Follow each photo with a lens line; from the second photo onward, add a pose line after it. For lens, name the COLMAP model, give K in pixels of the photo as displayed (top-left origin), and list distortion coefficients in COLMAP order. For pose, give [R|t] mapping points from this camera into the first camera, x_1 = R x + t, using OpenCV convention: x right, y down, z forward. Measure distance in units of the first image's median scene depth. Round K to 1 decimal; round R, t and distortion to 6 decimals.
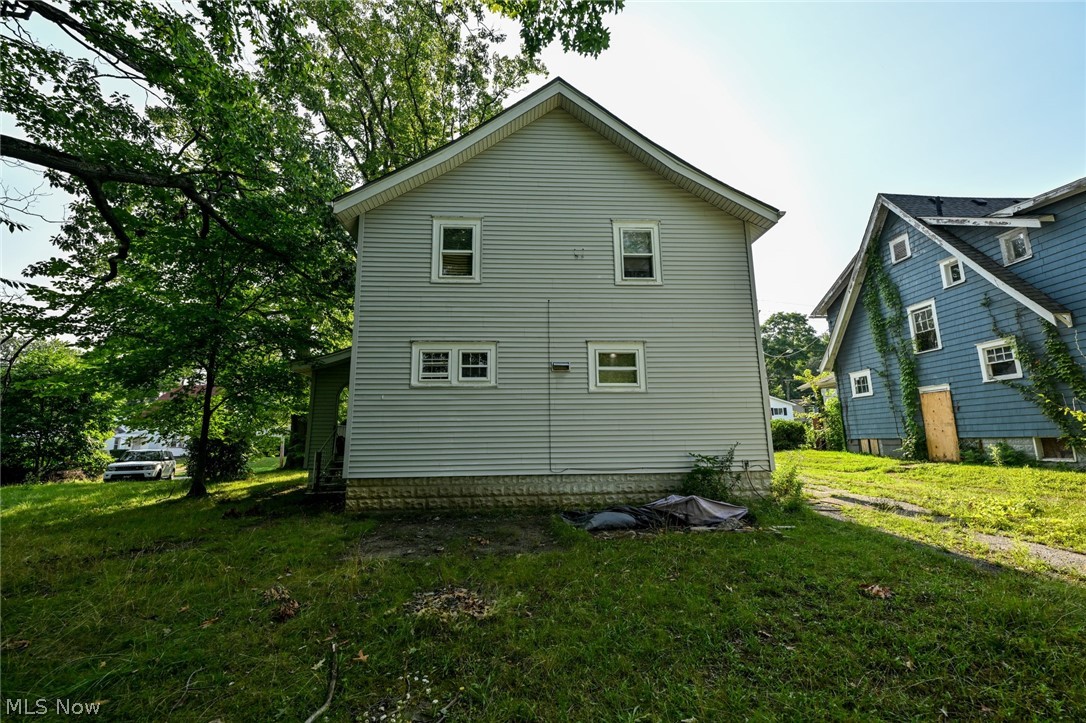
lens RADIAL K [[438.9, 0, 543.0], [0, 438.9, 361.5], [0, 0, 1]] dist [0.000038, 0.000021]
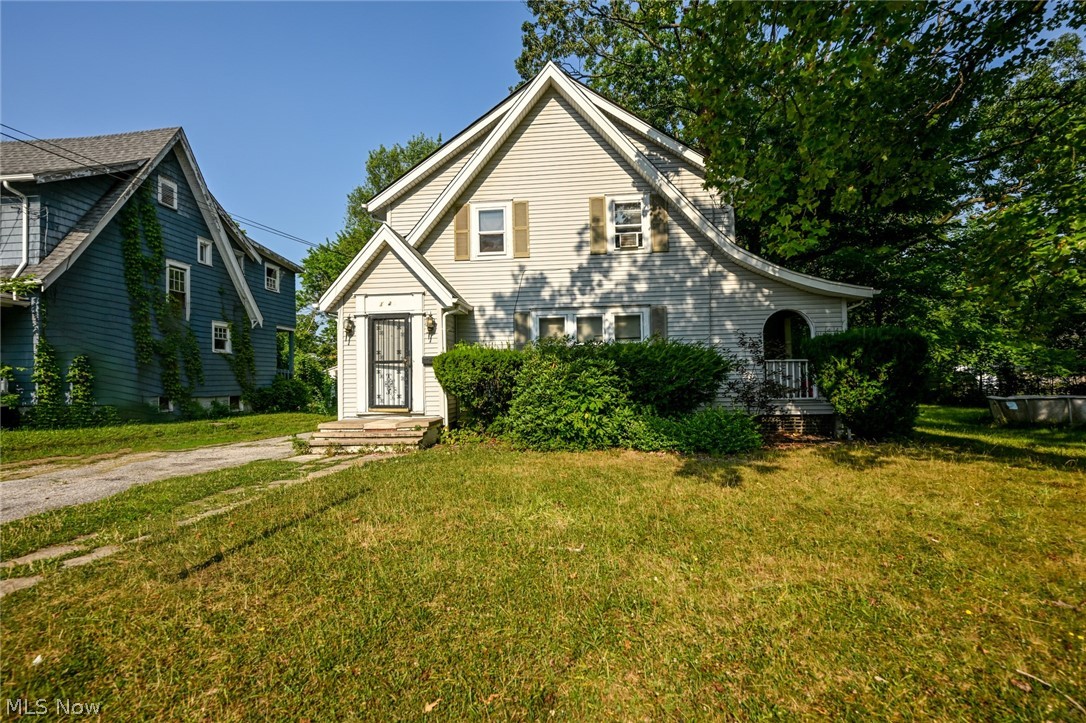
lens RADIAL K [[520.6, 0, 543.0], [0, 520.6, 361.5], [0, 0, 1]] dist [0.001333, -0.000020]
pose [[-0.989407, 0.036653, 0.140464, -0.100745], [0.006187, 0.977368, -0.211456, 0.343007], [-0.145035, -0.208347, -0.967242, 2.014891]]
